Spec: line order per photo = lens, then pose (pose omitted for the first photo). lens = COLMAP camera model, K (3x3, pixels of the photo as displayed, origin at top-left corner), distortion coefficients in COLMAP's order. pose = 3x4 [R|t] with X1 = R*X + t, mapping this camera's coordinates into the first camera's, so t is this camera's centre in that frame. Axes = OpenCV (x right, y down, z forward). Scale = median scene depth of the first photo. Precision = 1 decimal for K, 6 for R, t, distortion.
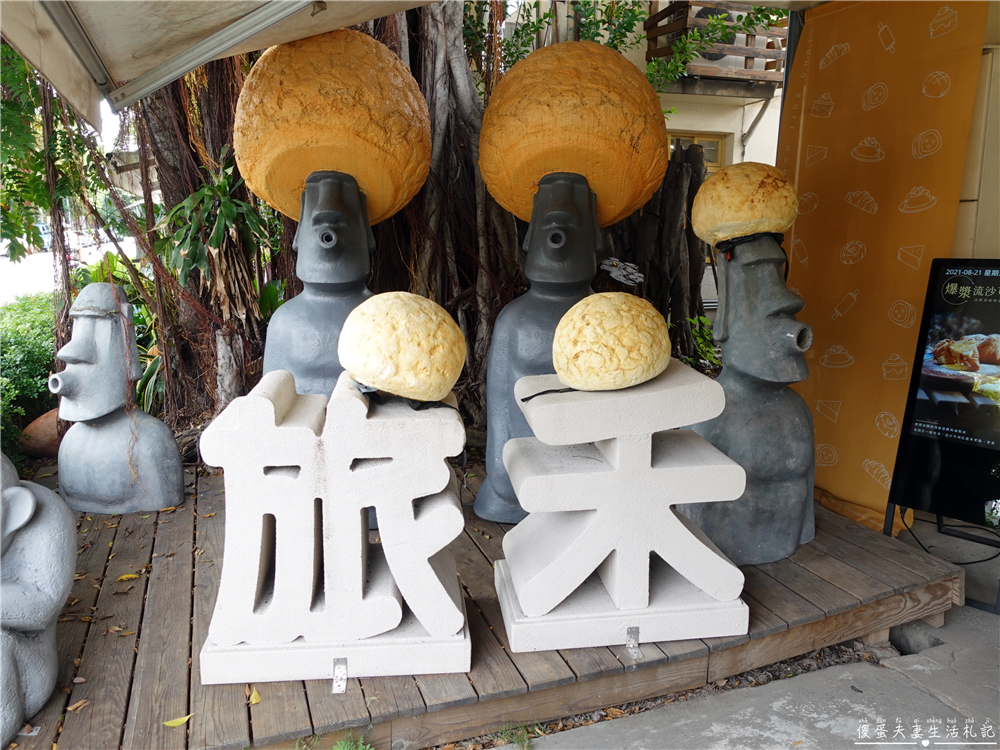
lens RADIAL K [[785.1, 0, 500.0], [0, 785.1, 375.0], [0, 0, 1]] dist [0.009995, -0.004730]
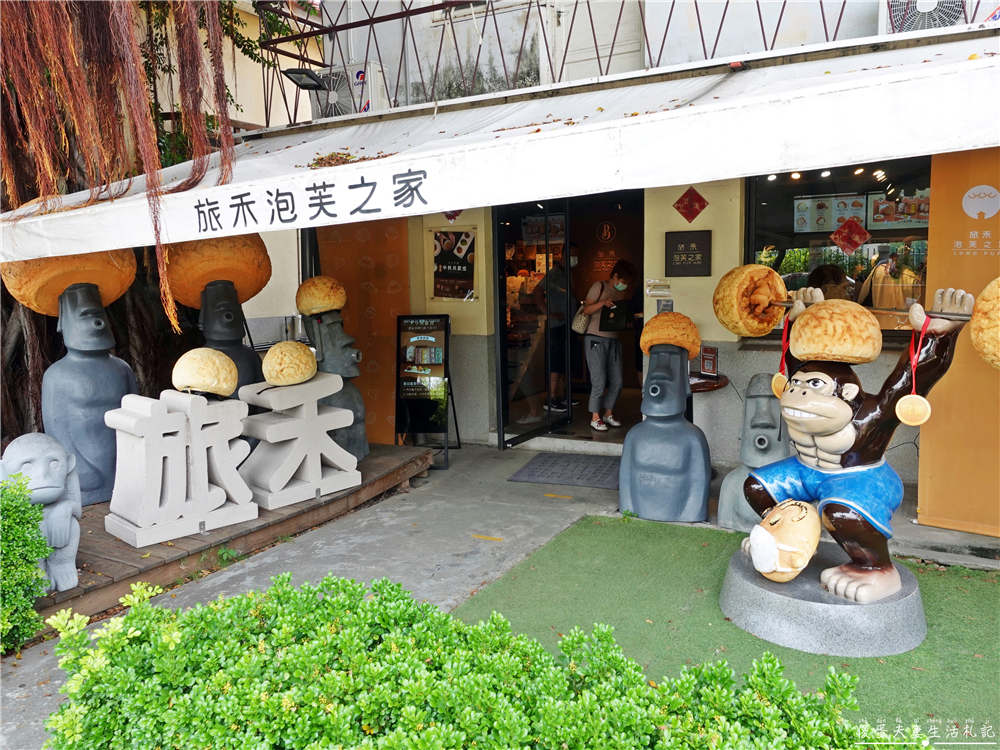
lens RADIAL K [[785.1, 0, 500.0], [0, 785.1, 375.0], [0, 0, 1]] dist [0.009995, -0.004730]
pose [[0.759484, -0.101451, 0.642567, -0.740011], [0.140330, 0.990059, -0.009548, 0.083402], [-0.635210, 0.097423, 0.766170, -0.943520]]
